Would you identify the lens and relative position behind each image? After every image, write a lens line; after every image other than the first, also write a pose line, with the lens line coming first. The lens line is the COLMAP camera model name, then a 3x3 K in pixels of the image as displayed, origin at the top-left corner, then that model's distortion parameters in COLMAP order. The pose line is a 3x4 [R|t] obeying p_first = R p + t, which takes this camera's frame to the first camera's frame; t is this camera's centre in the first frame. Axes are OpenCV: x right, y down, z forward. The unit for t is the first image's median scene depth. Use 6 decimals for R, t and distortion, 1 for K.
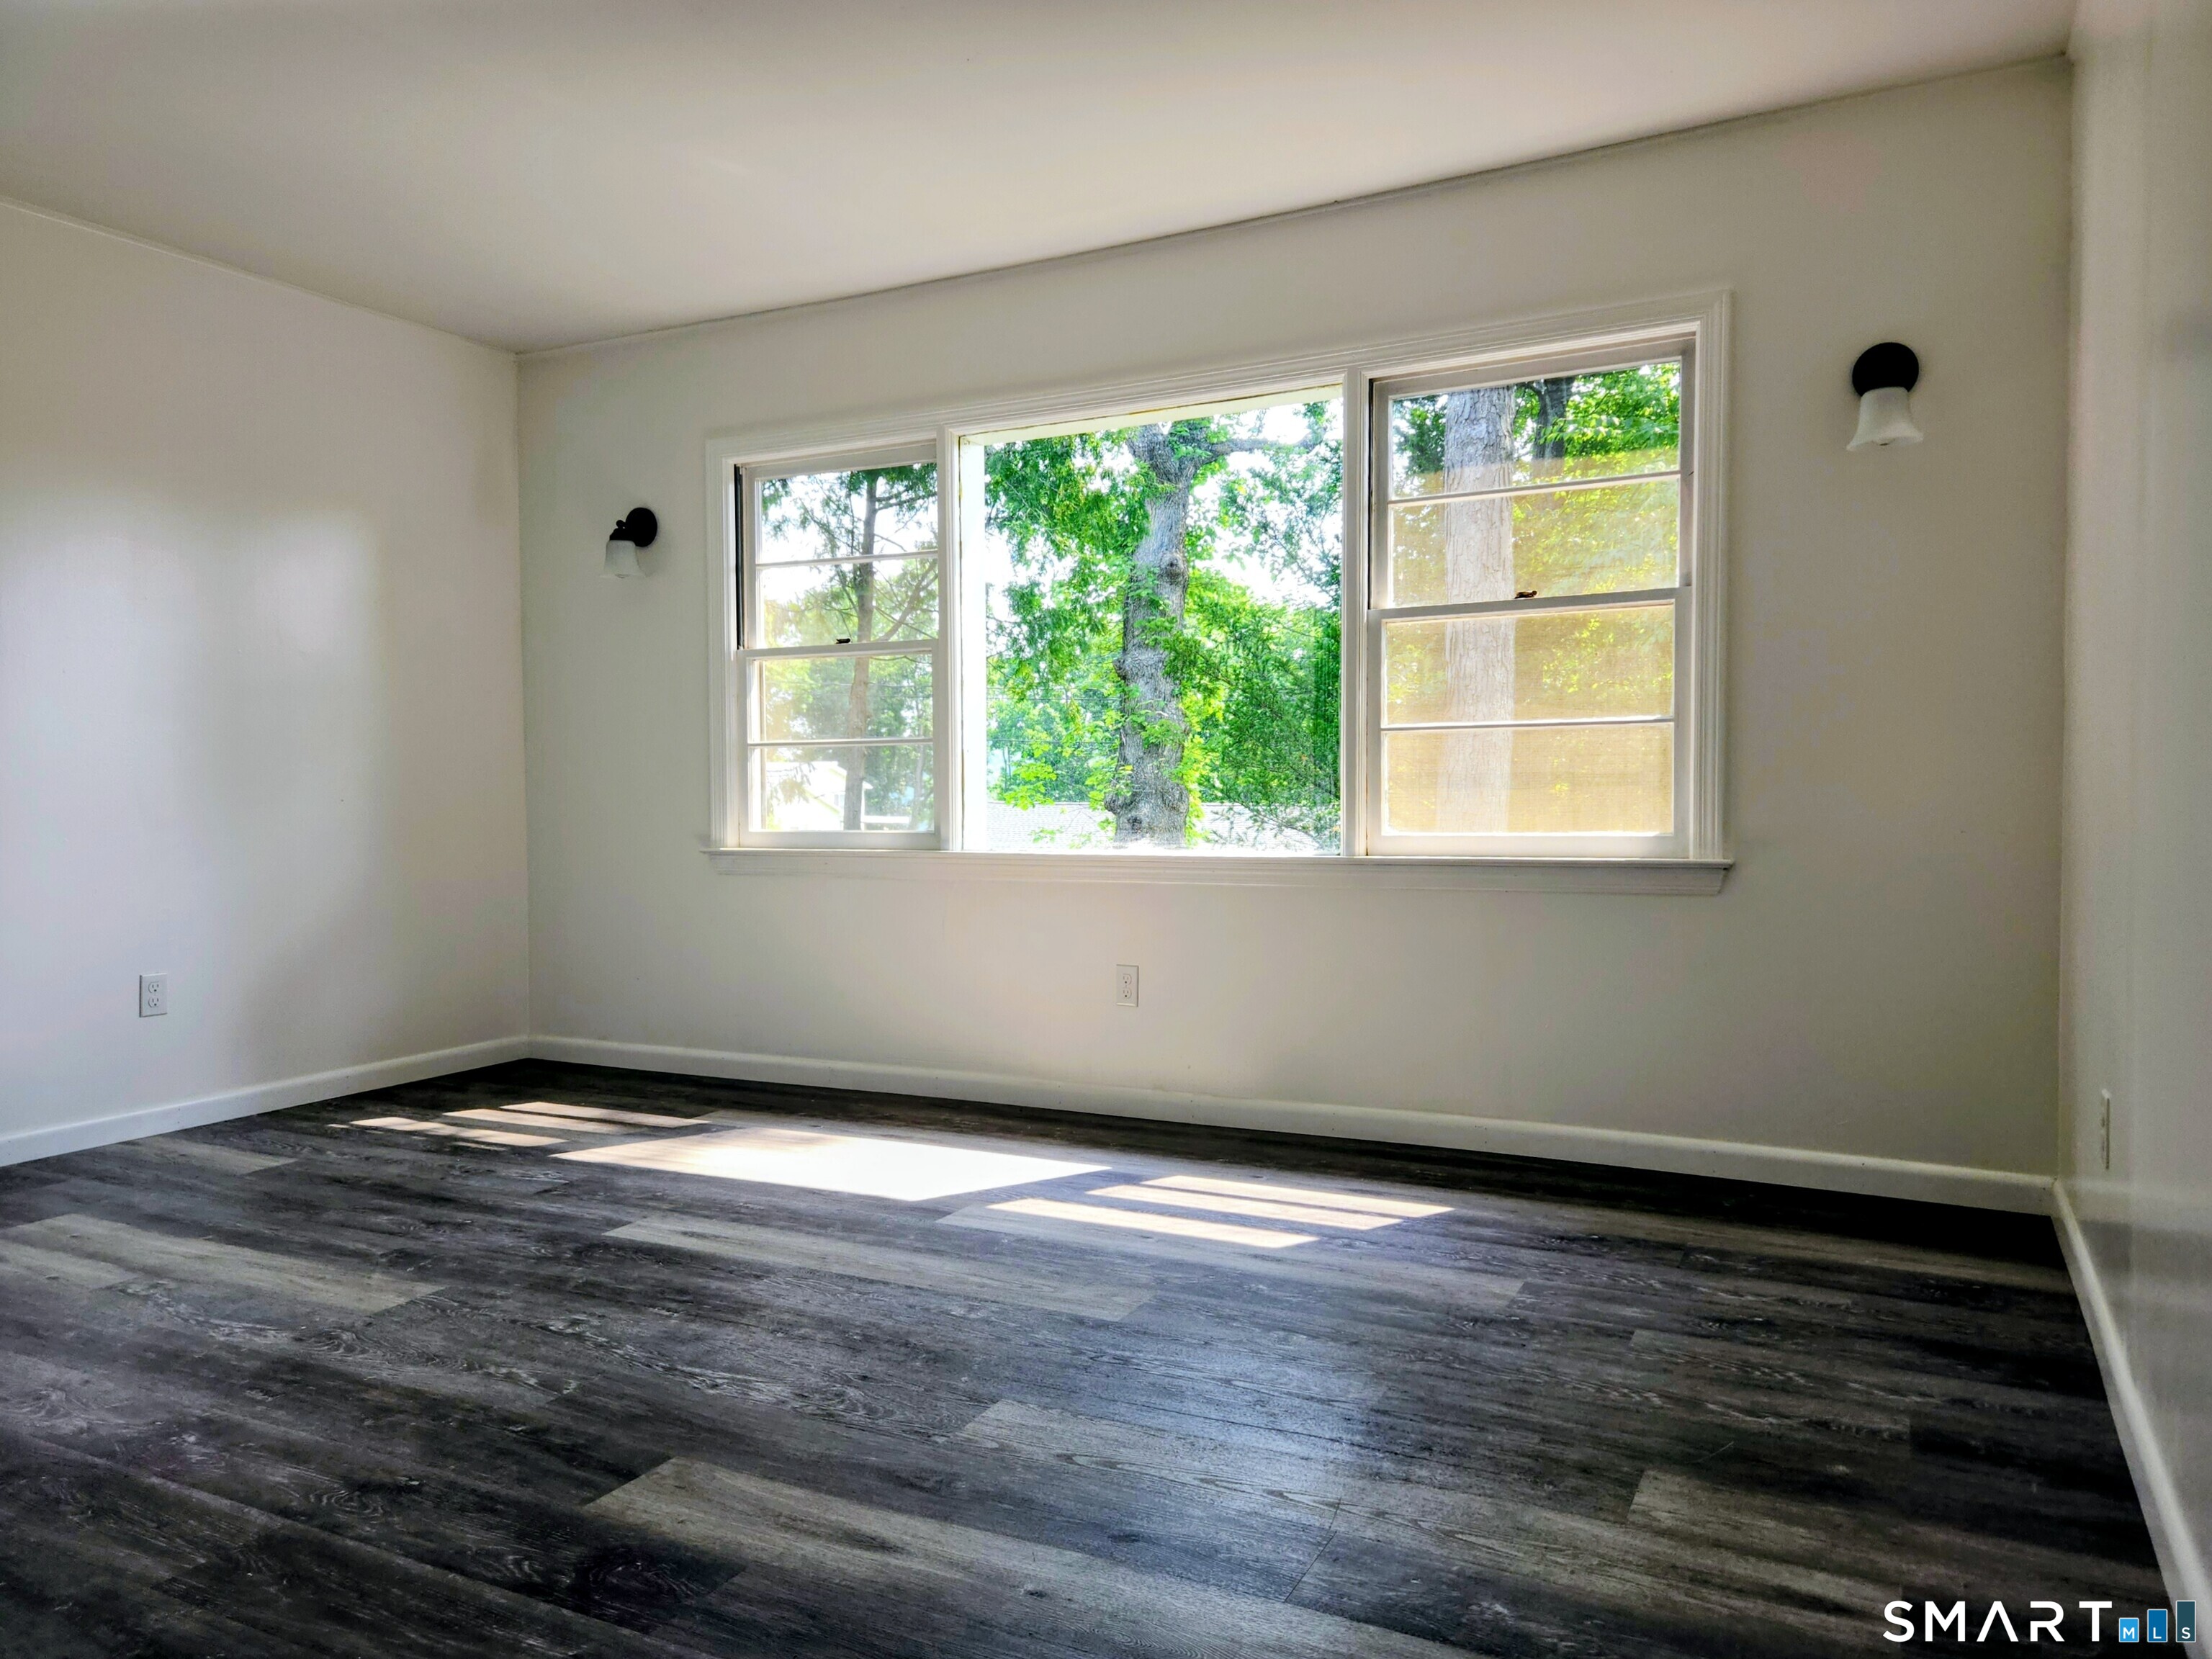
lens RADIAL K [[1518.4, 0, 1111.3], [0, 1518.4, 819.3], [0, 0, 1]] dist [0.030071, -0.005514]
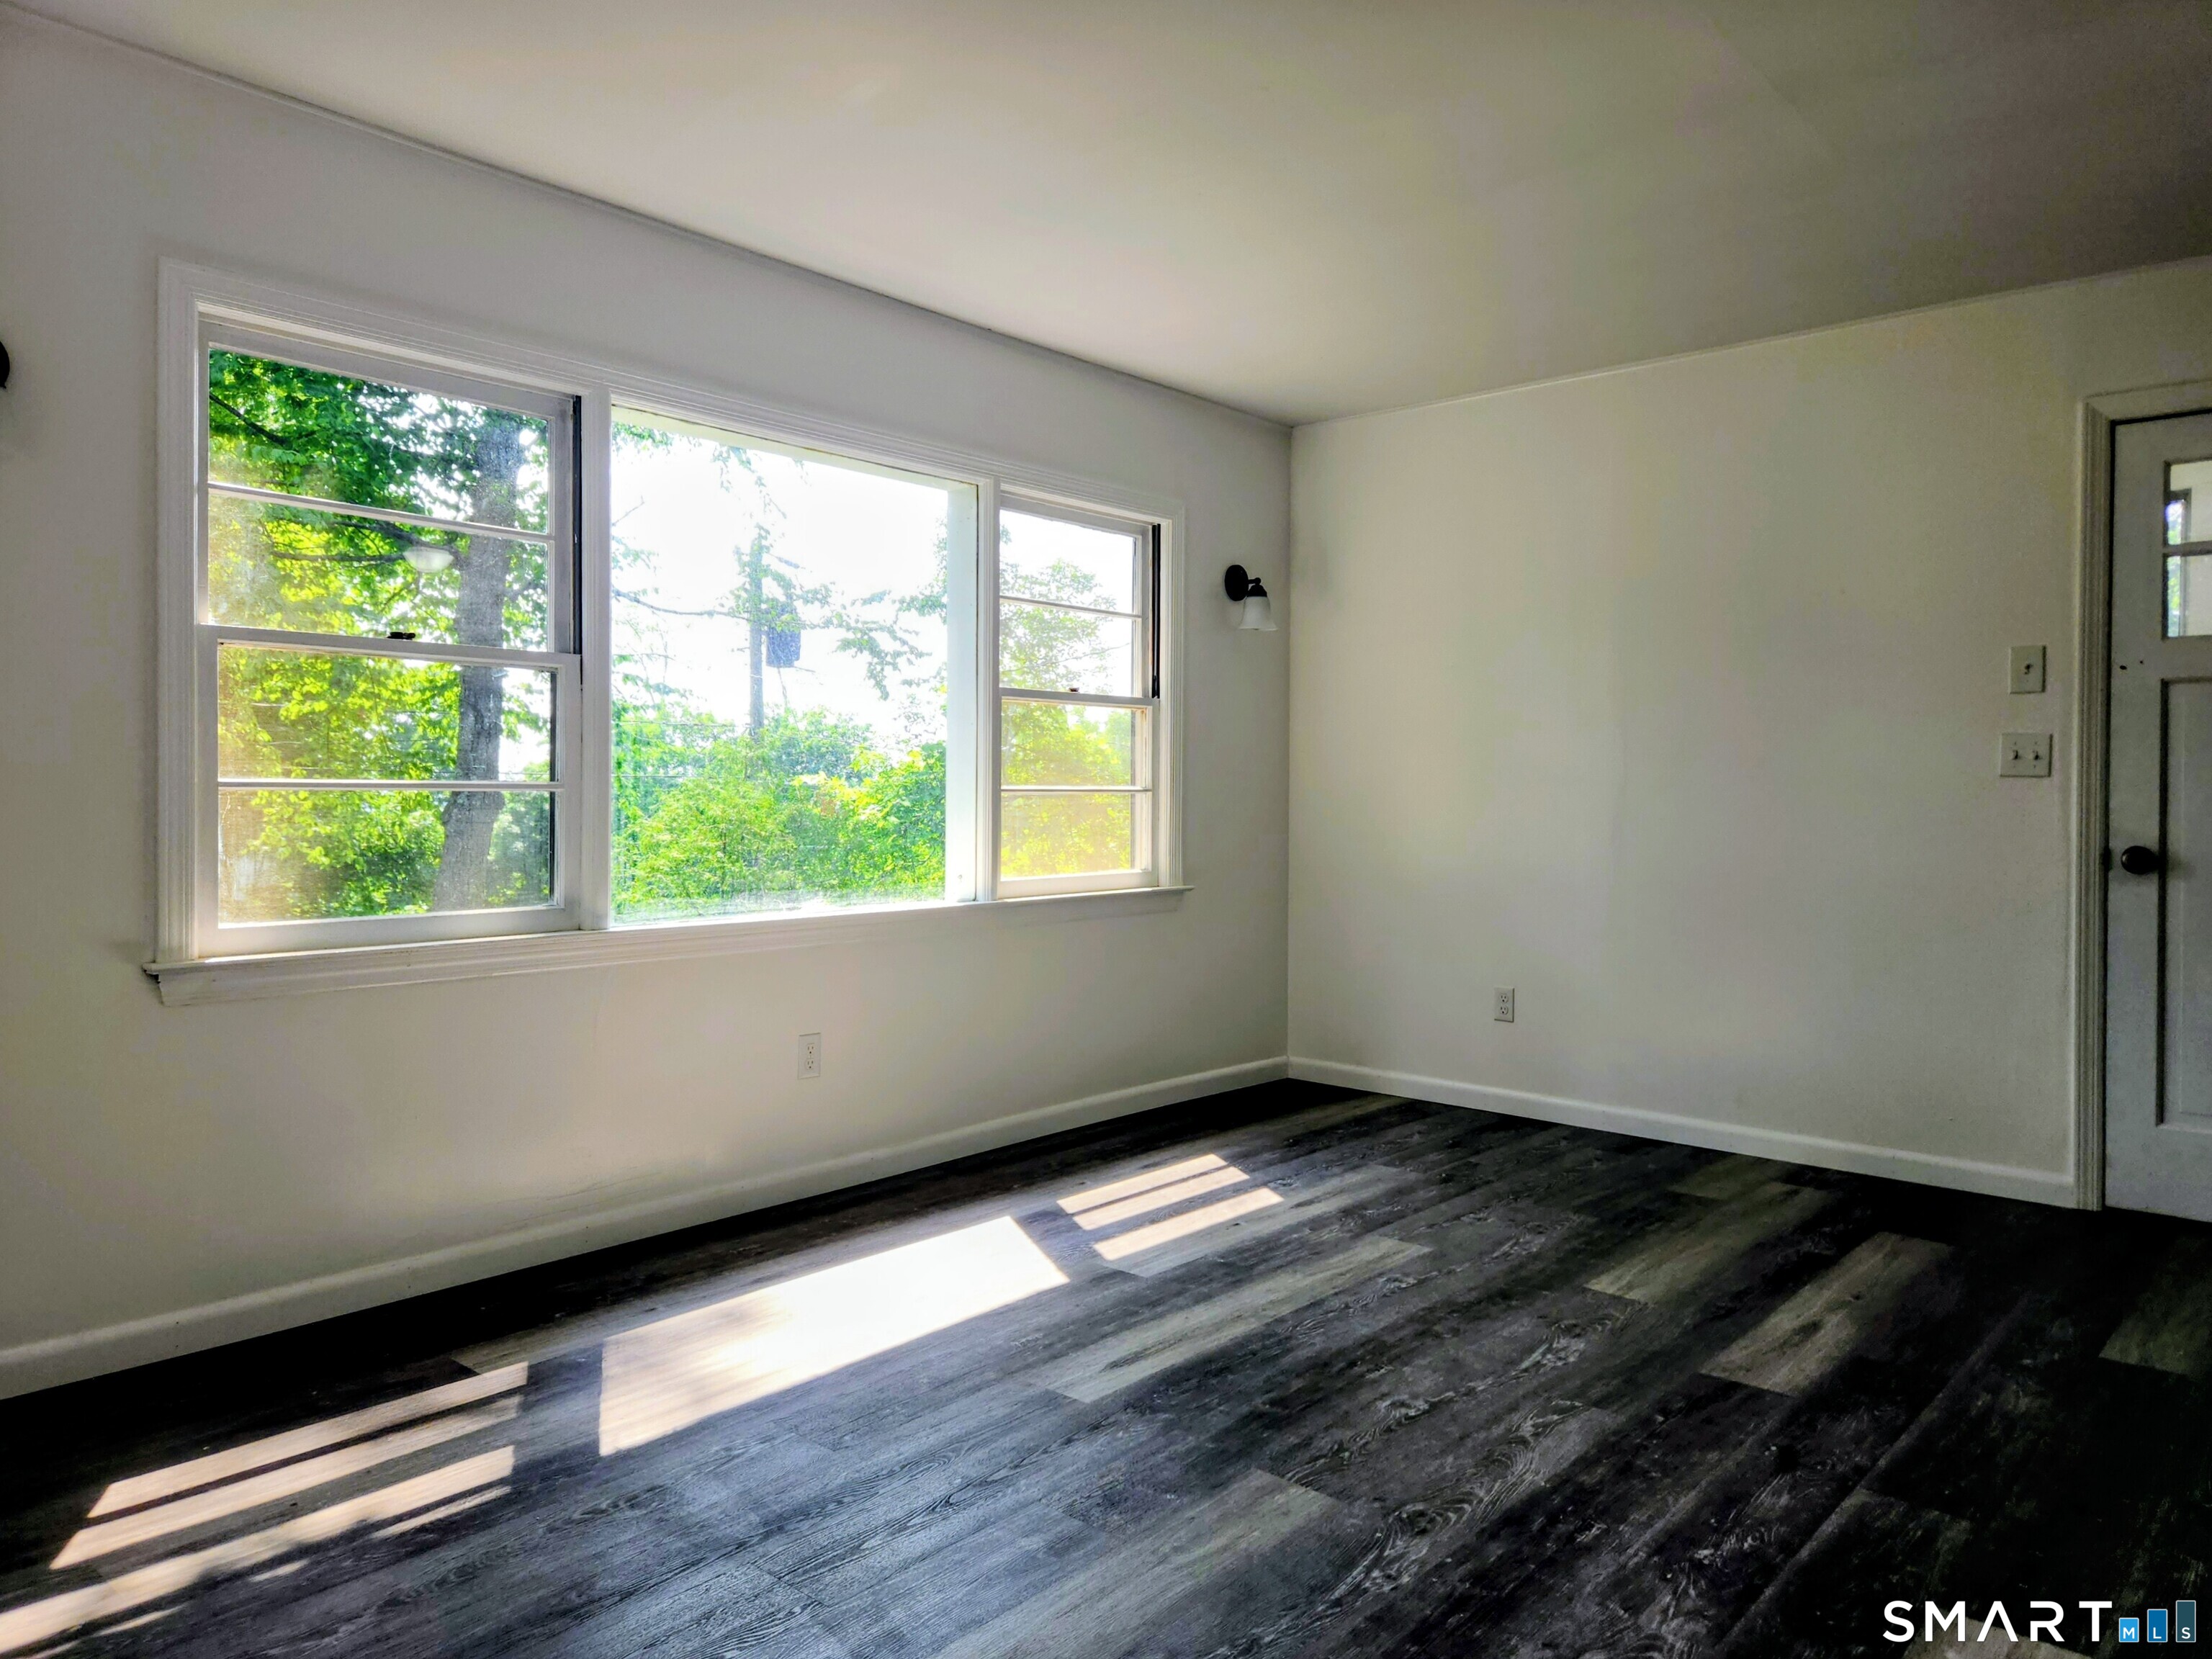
lens RADIAL K [[1518.4, 0, 1109.4], [0, 1518.4, 830.7], [0, 0, 1]] dist [0.030071, -0.005514]
pose [[0.244384, -0.013206, 0.969589, -1.329363], [0.017335, 0.999807, 0.009248, -0.054772], [-0.969524, 0.014548, 0.244566, 0.919844]]
